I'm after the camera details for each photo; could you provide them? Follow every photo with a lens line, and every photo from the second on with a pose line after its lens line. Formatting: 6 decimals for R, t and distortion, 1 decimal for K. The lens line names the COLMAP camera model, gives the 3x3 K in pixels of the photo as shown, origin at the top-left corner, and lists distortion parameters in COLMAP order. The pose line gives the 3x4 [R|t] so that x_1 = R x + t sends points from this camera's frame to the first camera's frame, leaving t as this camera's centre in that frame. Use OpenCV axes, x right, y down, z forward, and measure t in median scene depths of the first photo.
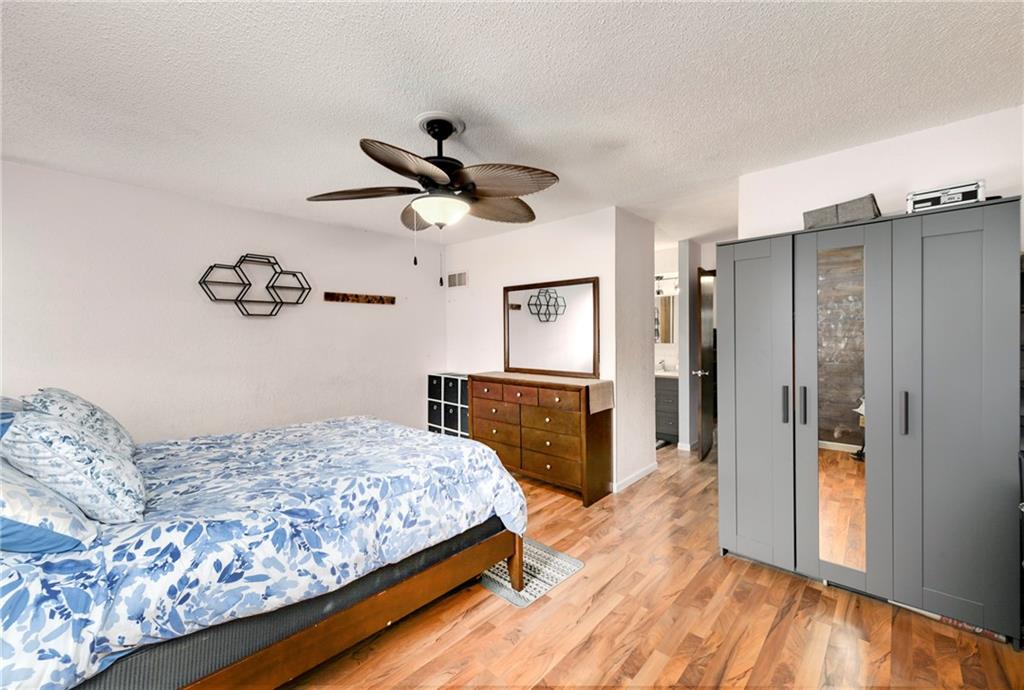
lens RADIAL K [[400.3, 0, 512.0], [0, 400.3, 345.0], [0, 0, 1]] dist [-0.000177, -0.000028]
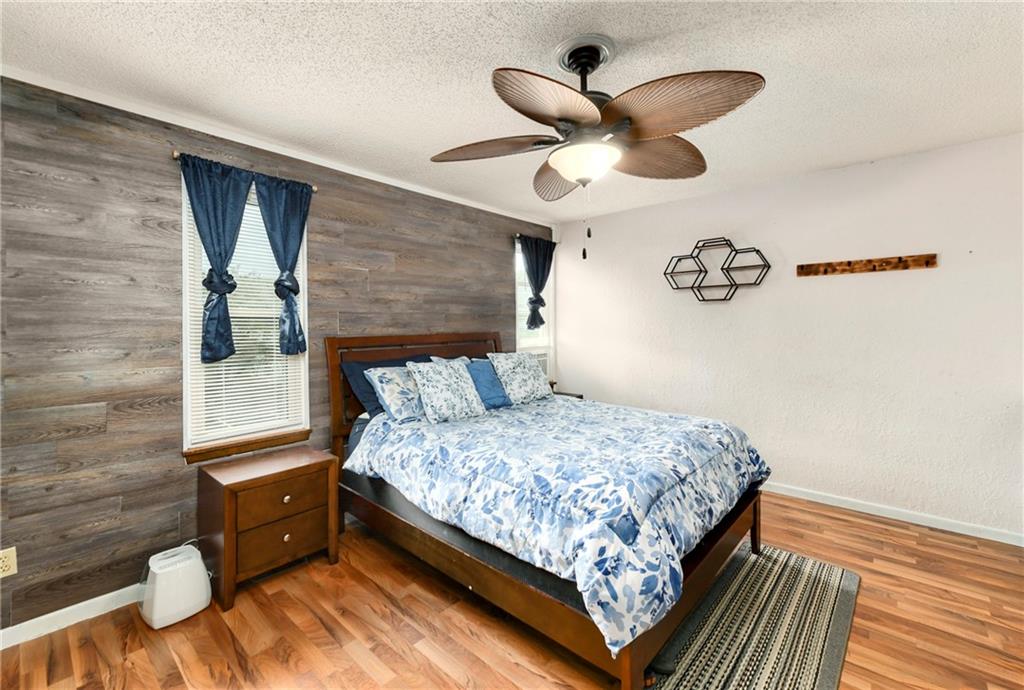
lens RADIAL K [[439.2, 0, 509.6], [0, 439.2, 331.7], [0, 0, 1]] dist [-0.000883, -0.000131]
pose [[0.025244, 0.019790, -0.999485, 0.688181], [-0.023135, 0.999548, 0.019207, -0.017172], [0.999414, 0.022638, 0.025690, 0.840525]]
